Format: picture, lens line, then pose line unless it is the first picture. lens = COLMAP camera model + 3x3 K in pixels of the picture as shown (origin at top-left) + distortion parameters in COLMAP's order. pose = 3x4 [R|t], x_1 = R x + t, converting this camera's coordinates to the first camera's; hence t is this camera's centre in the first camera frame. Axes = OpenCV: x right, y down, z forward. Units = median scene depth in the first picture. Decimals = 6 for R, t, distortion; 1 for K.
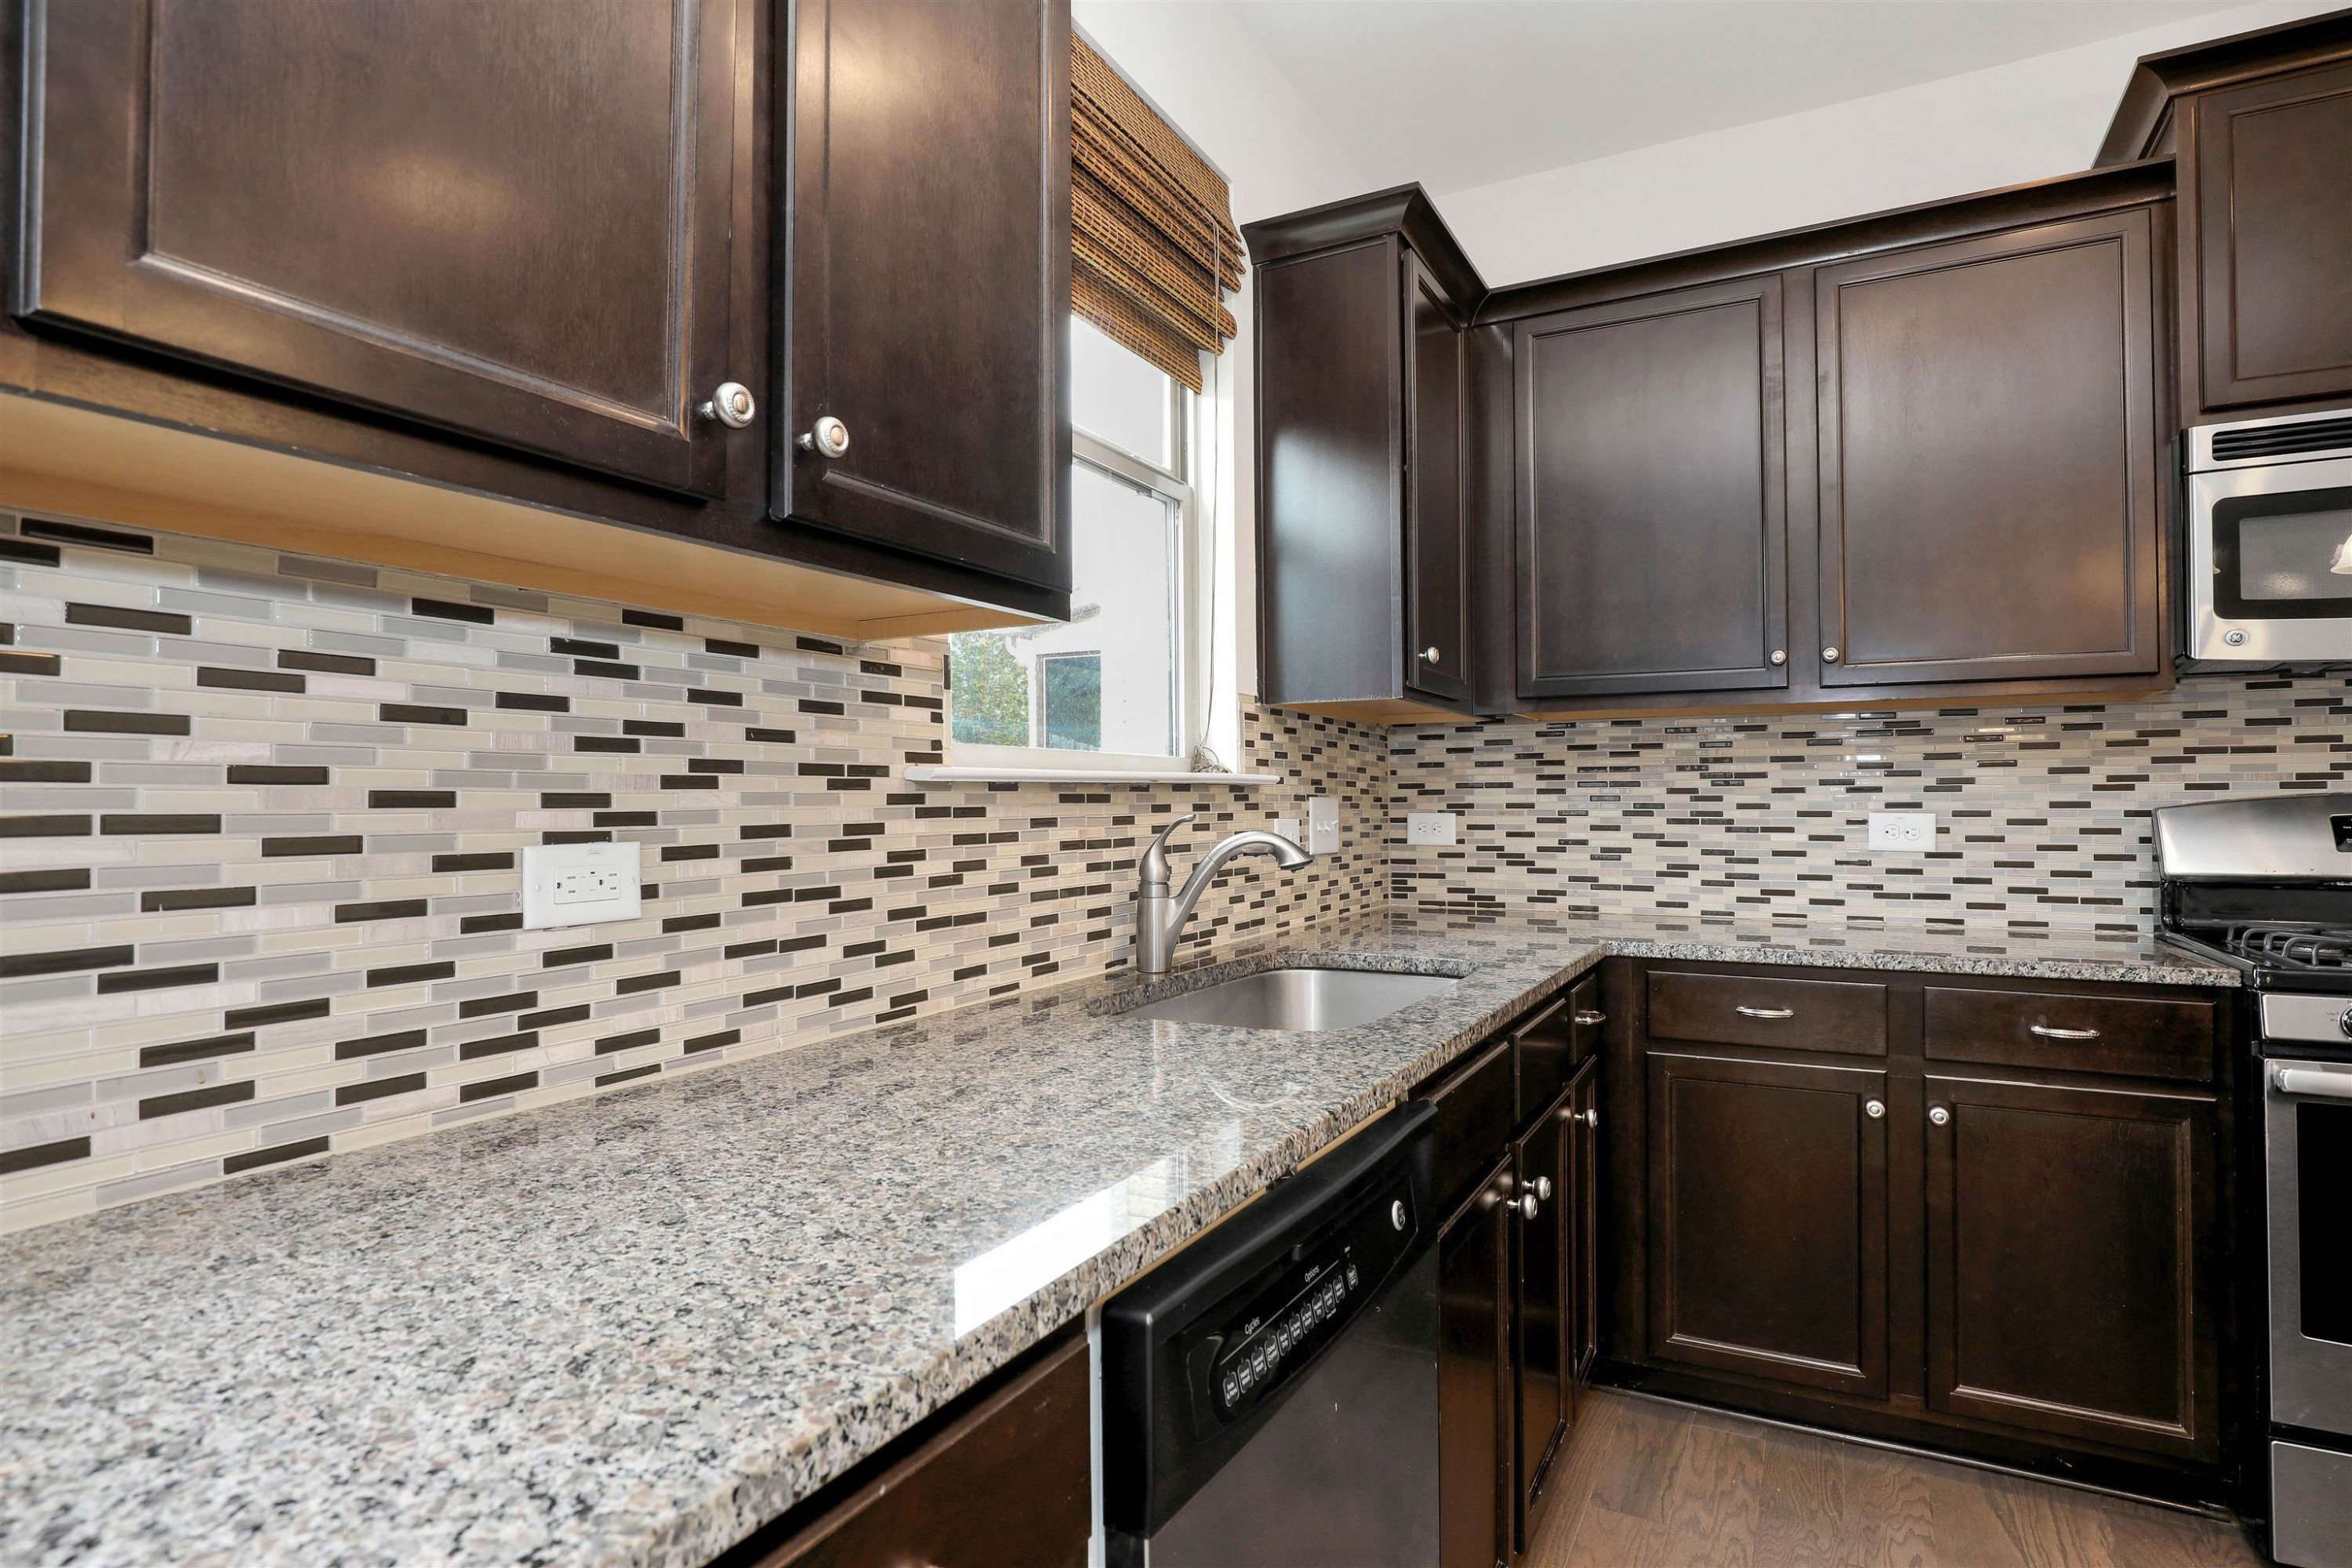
lens RADIAL K [[1218.9, 0, 1171.3], [0, 1218.9, 785.2], [0, 0, 1]] dist [-0.027834, 0.007416]
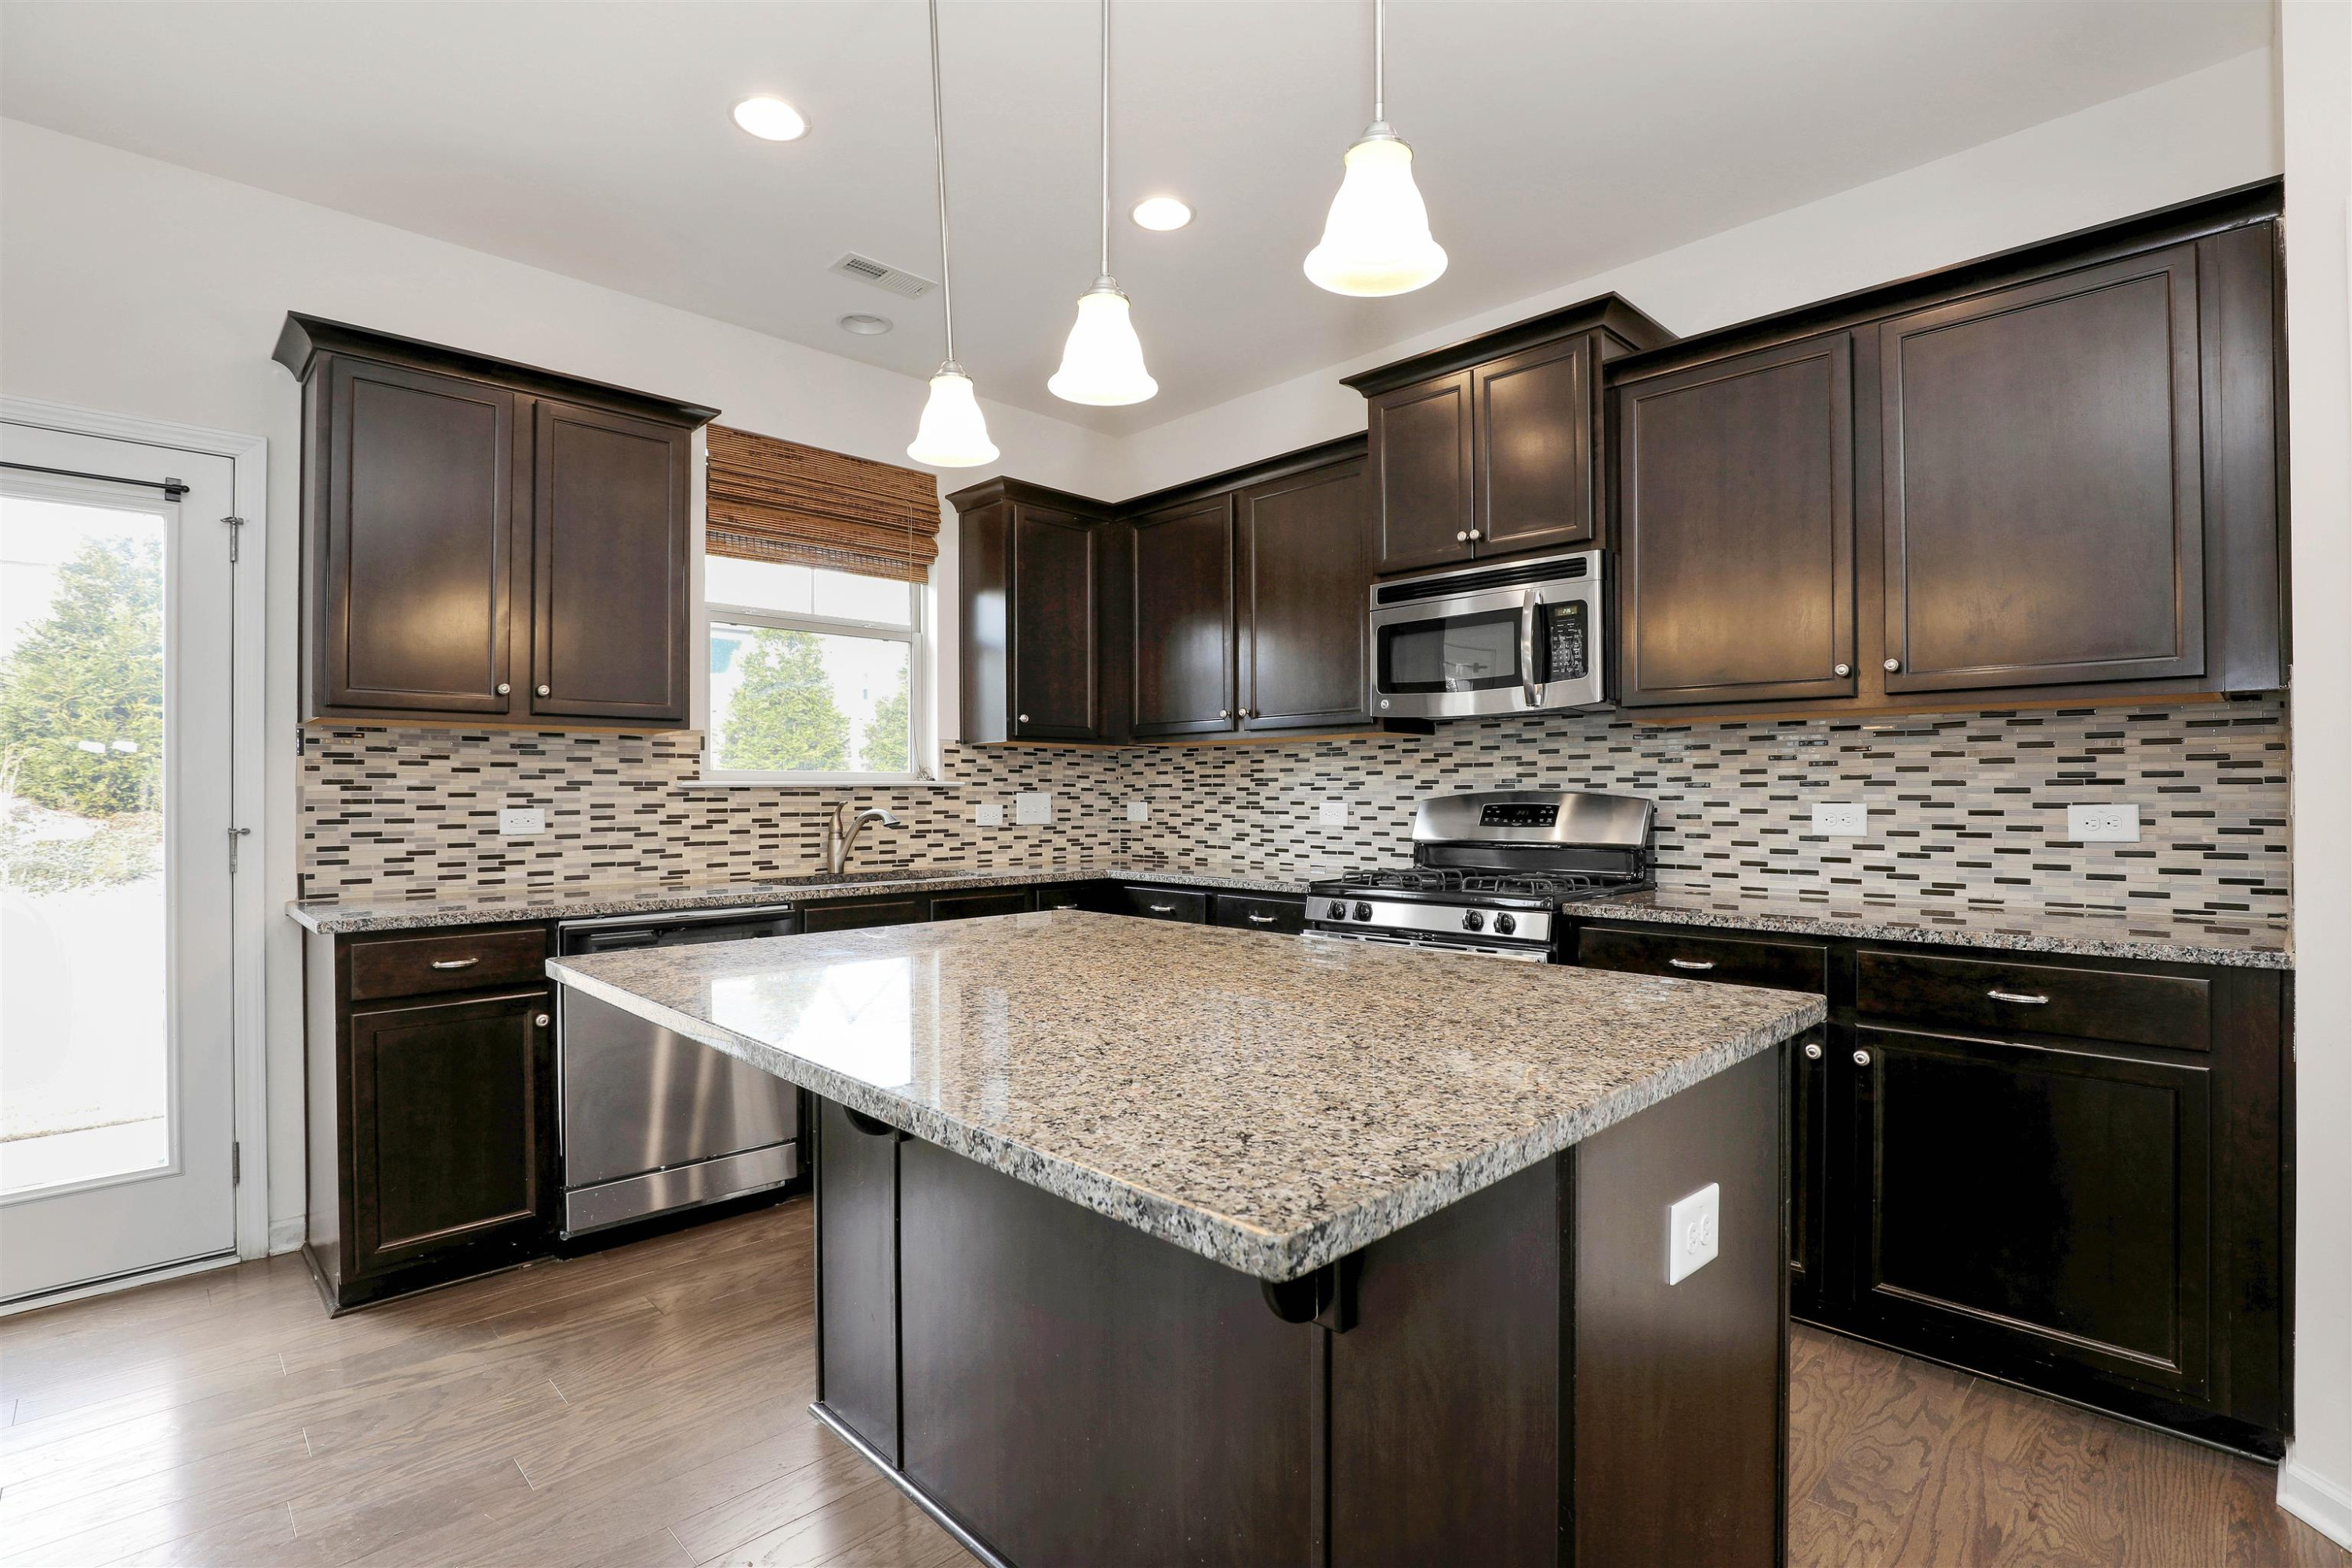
lens RADIAL K [[1104.9, 0, 1170.9], [0, 1104.9, 782.3], [0, 0, 1]] dist [-0.037943, 0.008954]
pose [[0.955390, -0.001989, -0.295340, 0.945063], [0.002983, 0.999991, 0.002915, -0.011387], [0.295332, -0.003666, 0.955388, -0.583189]]
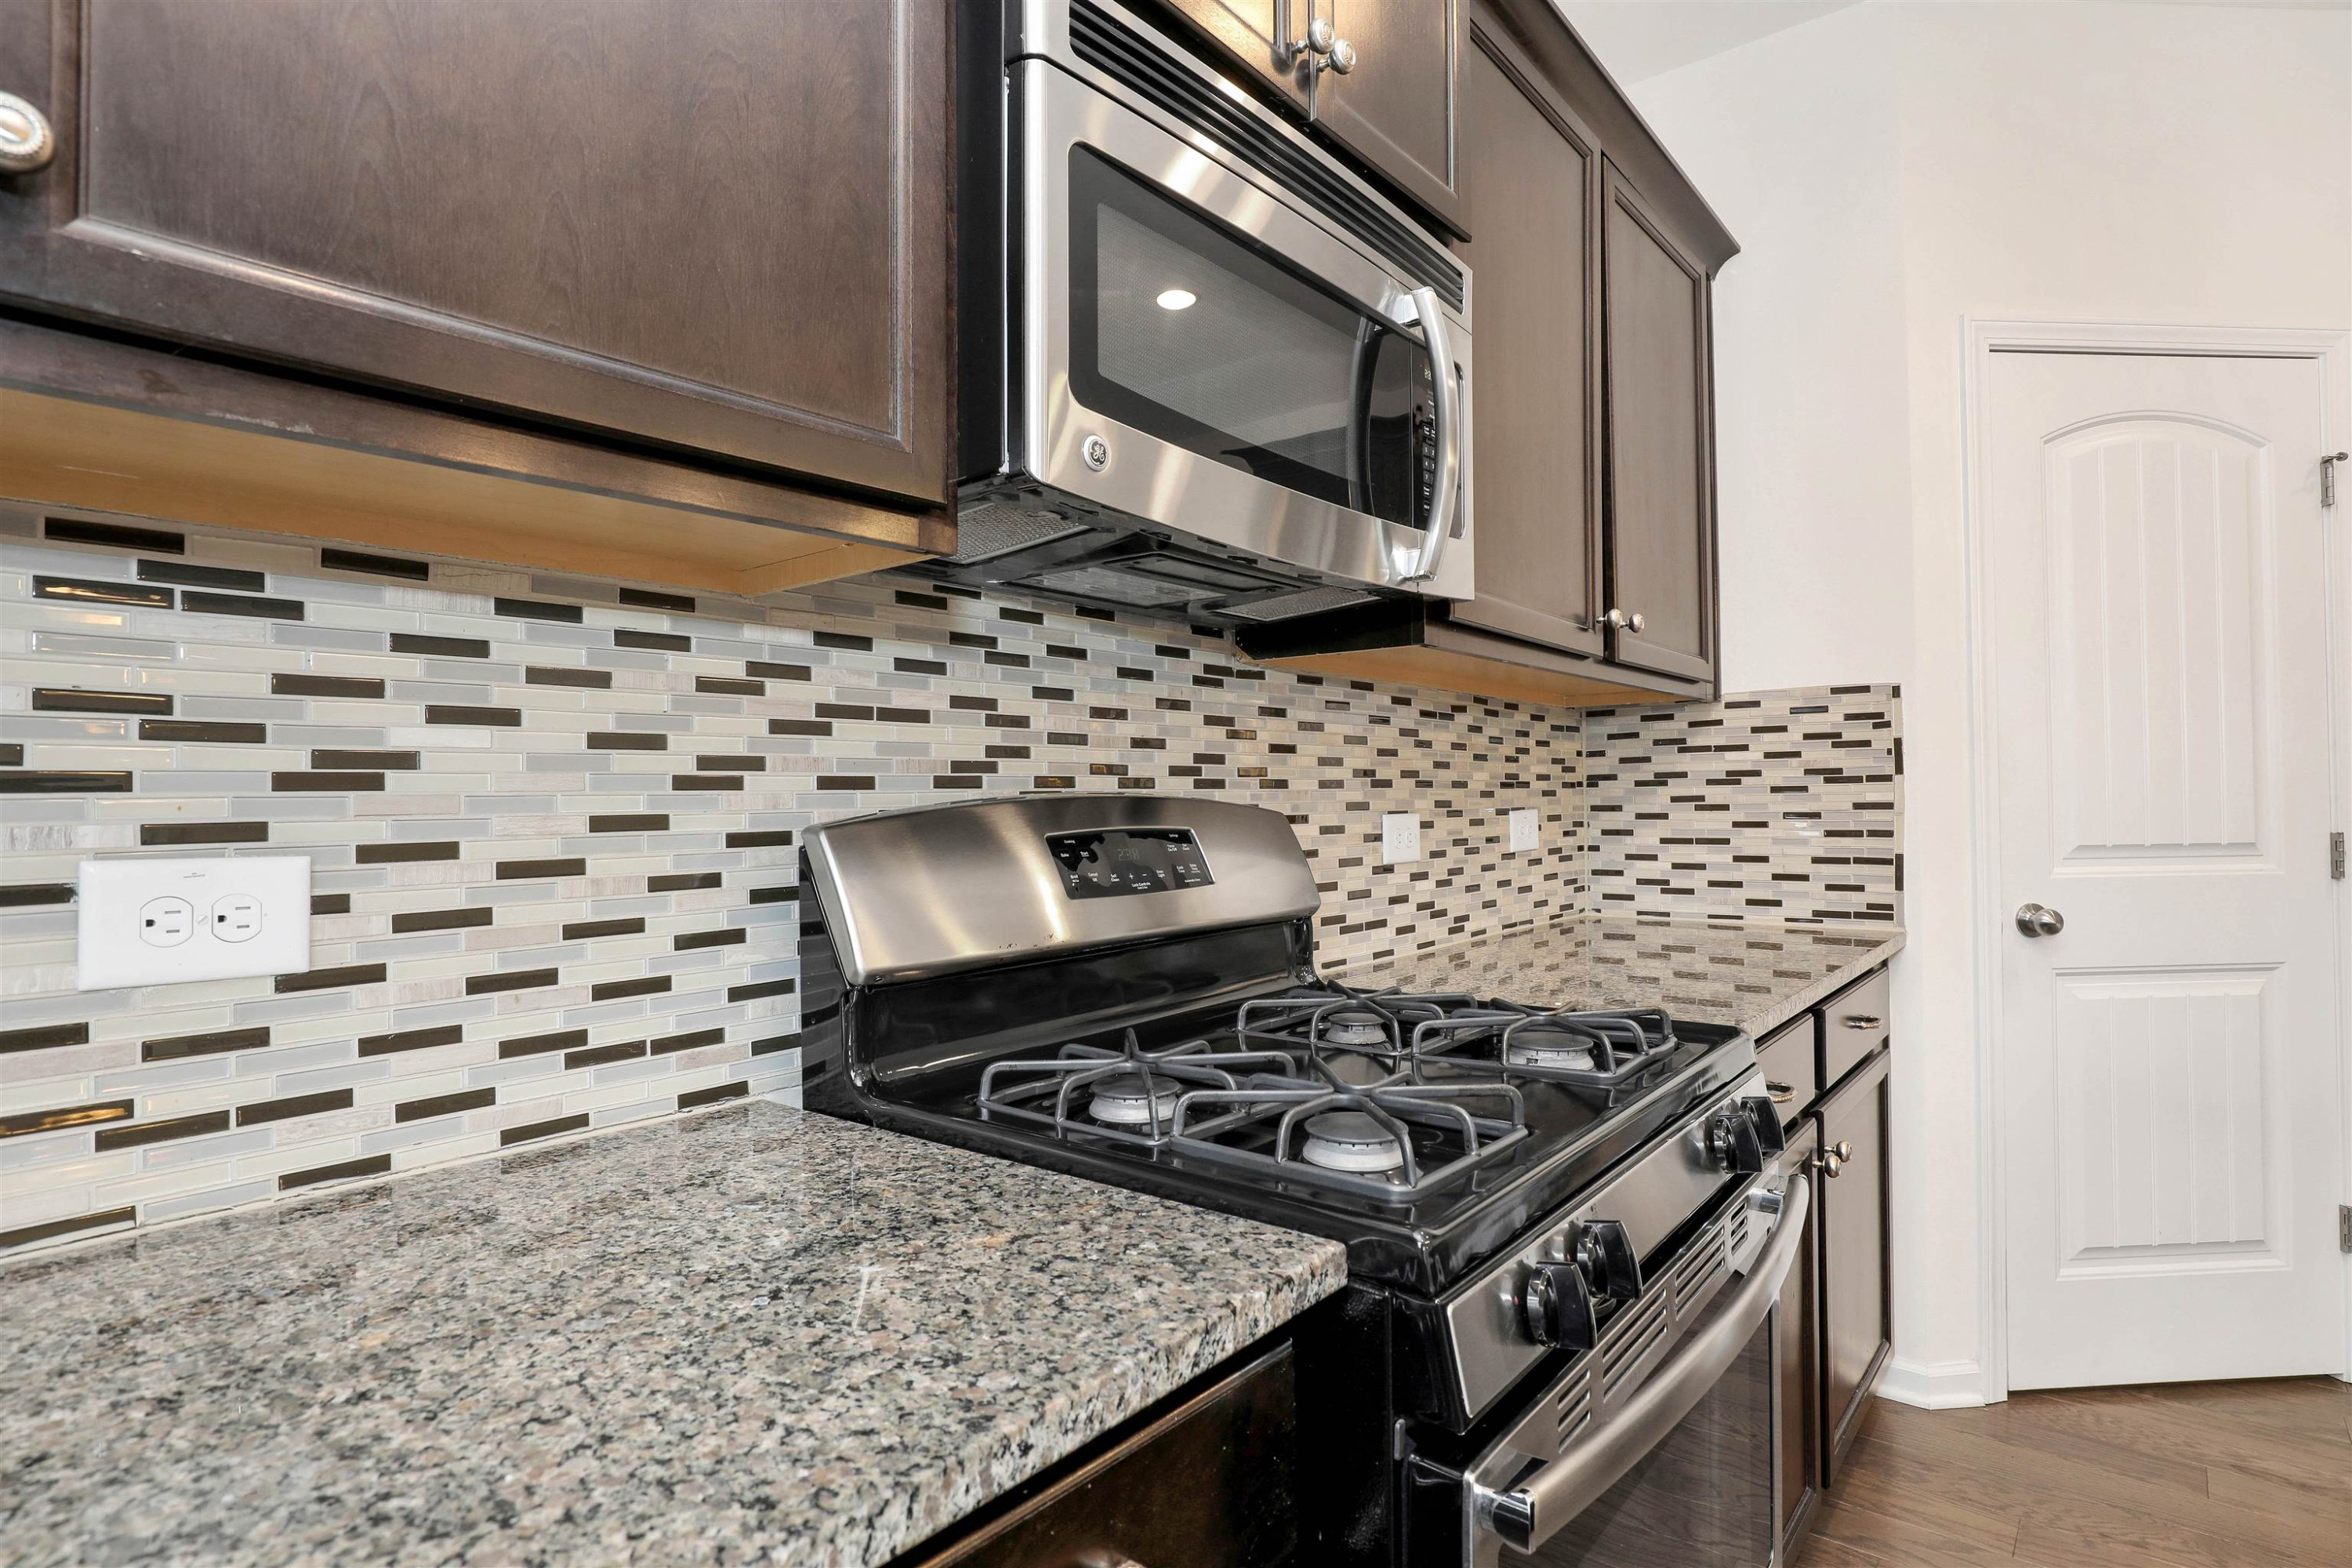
lens RADIAL K [[1218.9, 0, 1171.3], [0, 1218.9, 785.2], [0, 0, 1]] dist [-0.027834, 0.007416]
pose [[0.188194, 0.012134, 0.982057, 0.390294], [-0.003242, 0.999926, -0.011734, 0.007818], [-0.982126, -0.000976, 0.188220, 0.781940]]
